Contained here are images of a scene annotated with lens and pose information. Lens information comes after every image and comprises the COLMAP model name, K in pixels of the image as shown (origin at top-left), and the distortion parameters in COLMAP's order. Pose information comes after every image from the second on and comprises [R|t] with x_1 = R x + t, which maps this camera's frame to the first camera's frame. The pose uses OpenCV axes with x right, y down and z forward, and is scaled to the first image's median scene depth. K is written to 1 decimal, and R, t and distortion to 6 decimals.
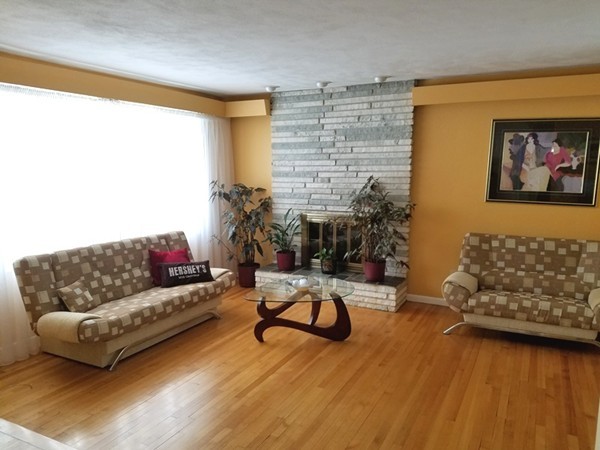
lens RADIAL K [[464.2, 0, 297.6], [0, 464.2, 244.0], [0, 0, 1]] dist [0.254182, -0.440853]
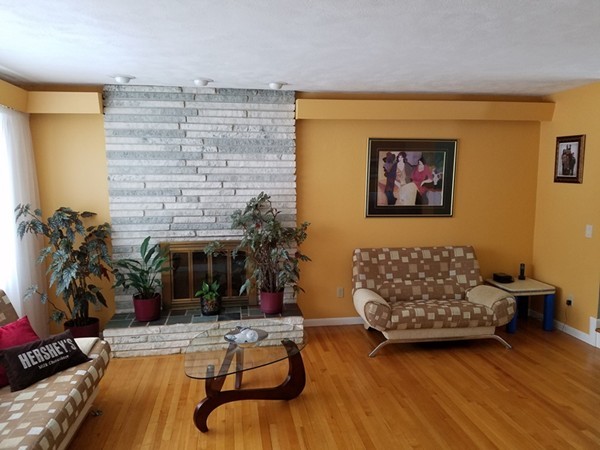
lens RADIAL K [[464.5, 0, 304.6], [0, 464.5, 236.6], [0, 0, 1]] dist [0.253254, -0.448058]
pose [[0.803249, -0.080565, 0.590169, -0.298564], [0.102487, 0.994727, -0.003699, -0.054541], [-0.586760, 0.063456, 0.807271, 0.256141]]
